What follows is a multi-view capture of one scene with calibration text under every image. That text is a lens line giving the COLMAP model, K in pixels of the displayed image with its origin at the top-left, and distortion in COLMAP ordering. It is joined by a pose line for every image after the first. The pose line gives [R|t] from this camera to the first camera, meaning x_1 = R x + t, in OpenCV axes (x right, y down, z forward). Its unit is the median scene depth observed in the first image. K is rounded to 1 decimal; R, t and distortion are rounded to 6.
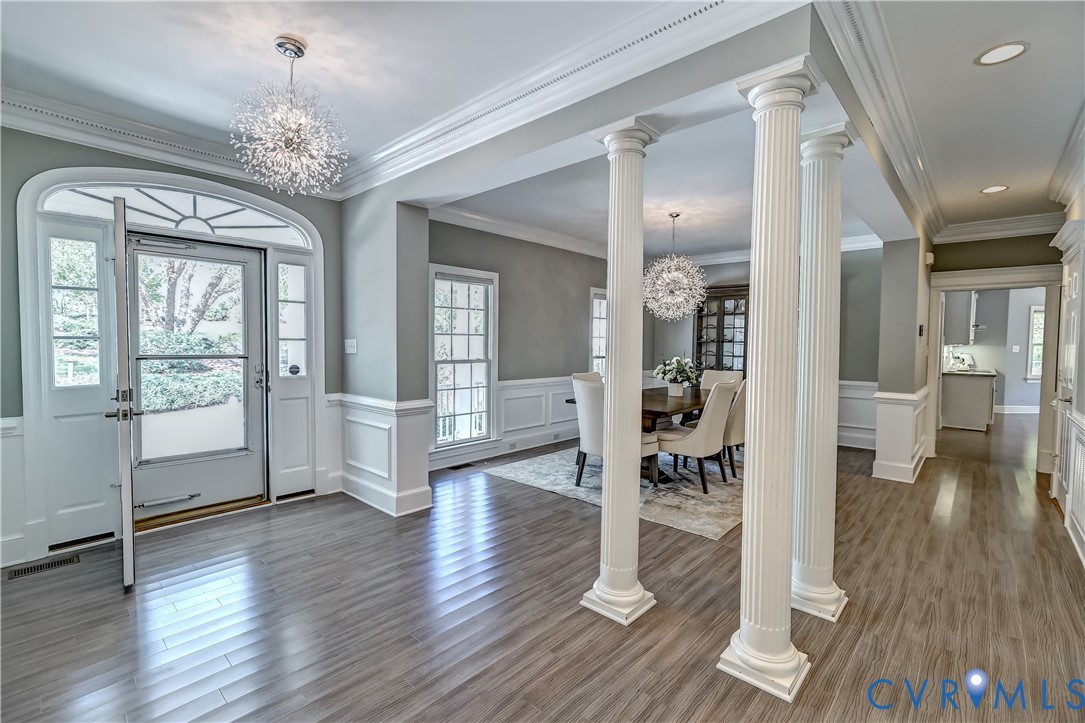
lens RADIAL K [[481.7, 0, 536.2], [0, 481.7, 362.7], [0, 0, 1]] dist [0.000474, 0.000748]
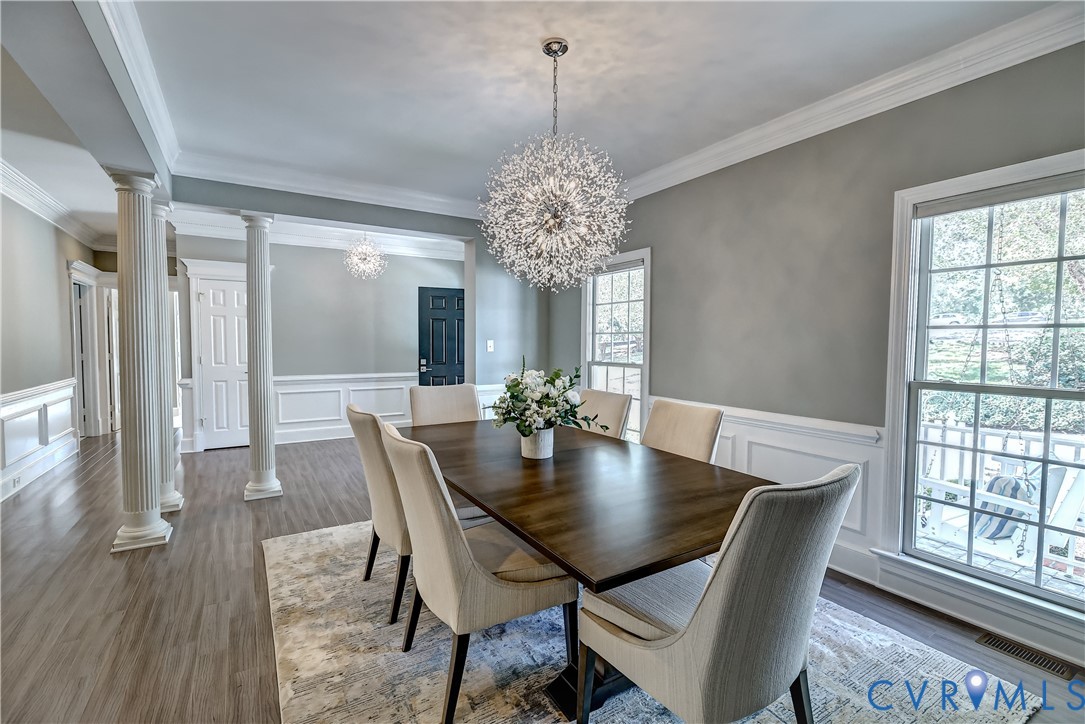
lens RADIAL K [[481.7, 0, 536.2], [0, 481.7, 363.2], [0, 0, 1]] dist [0.000474, 0.000748]
pose [[-0.273711, 0.029908, -0.961347, 0.707769], [-0.048989, 0.997786, 0.044989, -0.036760], [0.960564, 0.059410, -0.271640, 1.095168]]
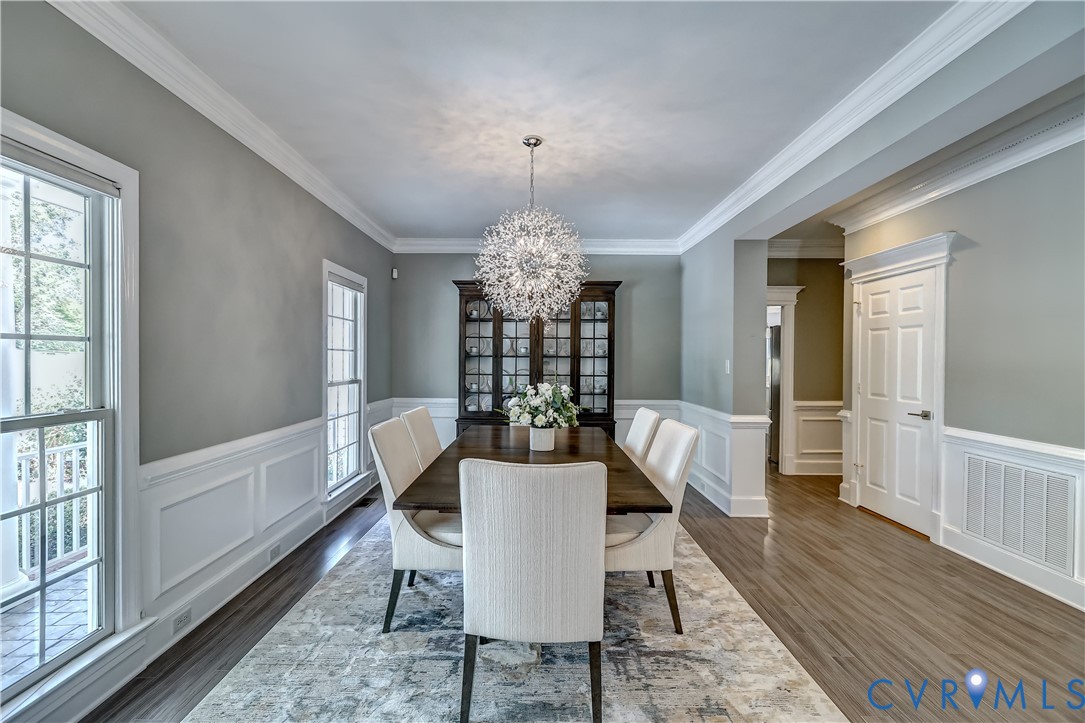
lens RADIAL K [[481.7, 0, 536.2], [0, 481.7, 362.7], [0, 0, 1]] dist [0.000474, 0.000748]
pose [[0.738190, -0.012078, 0.674484, -0.109328], [0.031168, 0.999383, -0.016215, -0.026094], [-0.673872, 0.032992, 0.738111, 0.557868]]
